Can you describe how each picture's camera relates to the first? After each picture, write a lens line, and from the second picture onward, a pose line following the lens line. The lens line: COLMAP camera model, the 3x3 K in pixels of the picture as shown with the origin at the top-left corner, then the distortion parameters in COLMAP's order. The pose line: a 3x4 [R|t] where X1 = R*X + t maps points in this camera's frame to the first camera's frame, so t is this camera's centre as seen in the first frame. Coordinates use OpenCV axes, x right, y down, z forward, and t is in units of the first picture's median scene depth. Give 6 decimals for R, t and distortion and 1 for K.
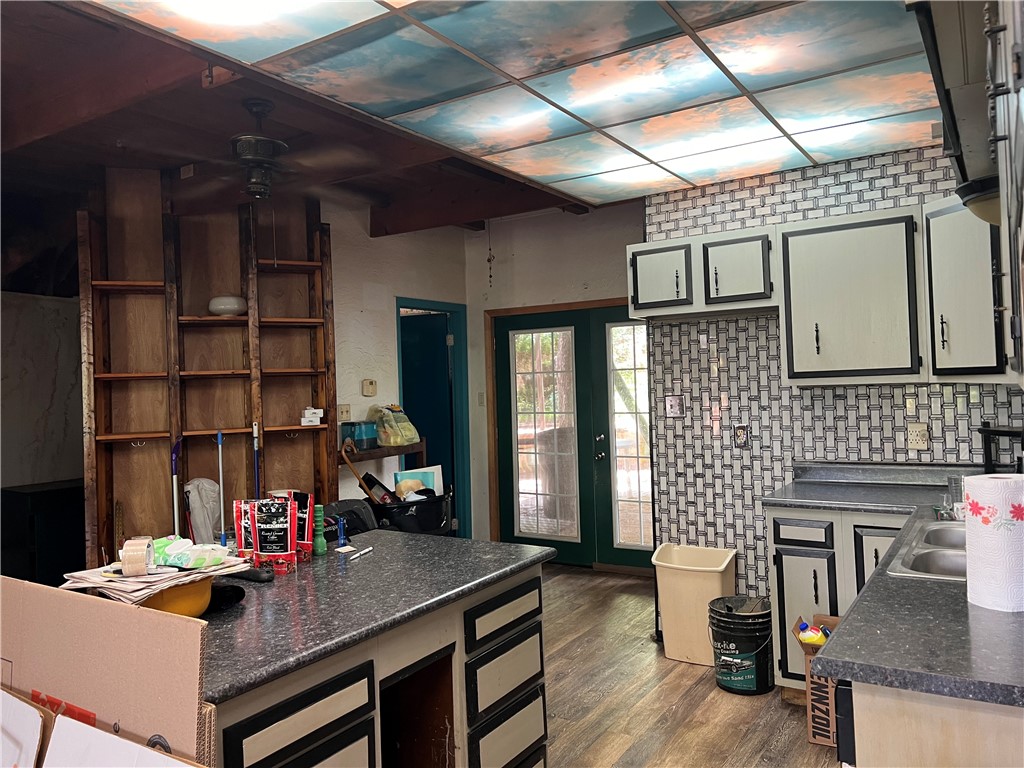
lens RADIAL K [[765.0, 0, 501.2], [0, 765.0, 368.5], [0, 0, 1]] dist [0.013838, -0.013399]
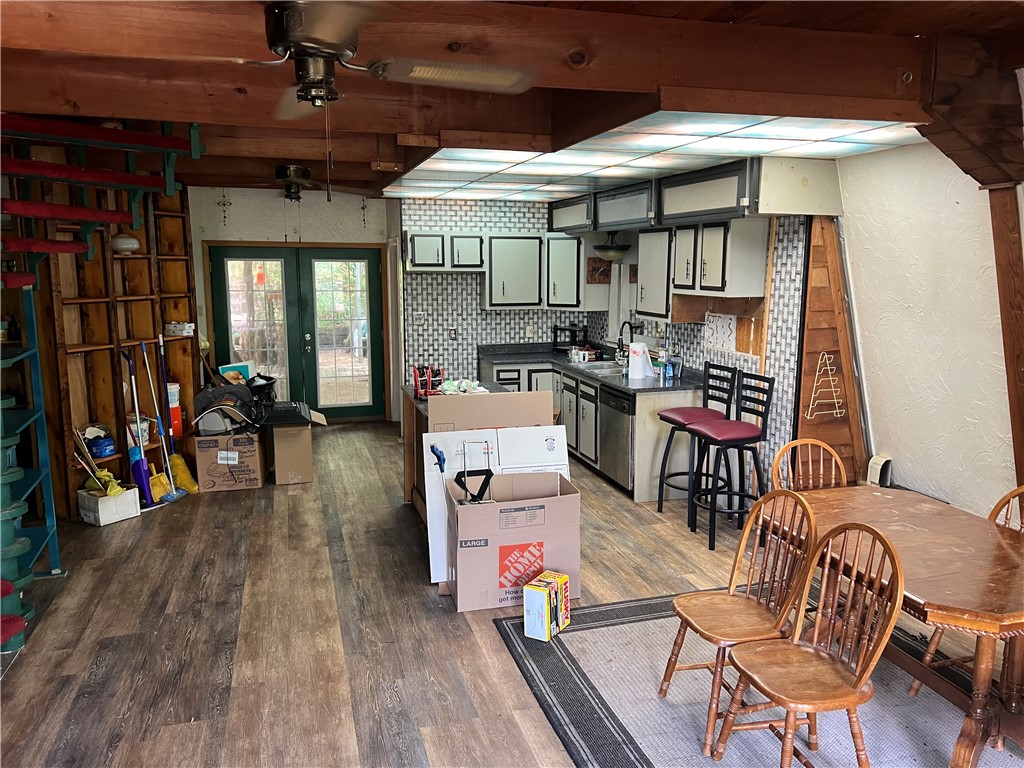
lens RADIAL K [[765.0, 0, 512.7], [0, 765.0, 385.5], [0, 0, 1]] dist [0.013838, -0.013399]
pose [[0.647983, -0.083668, 0.757045, -1.095009], [-0.043230, 0.988306, 0.146229, -0.075261], [-0.760427, -0.127481, 0.636789, -0.389388]]
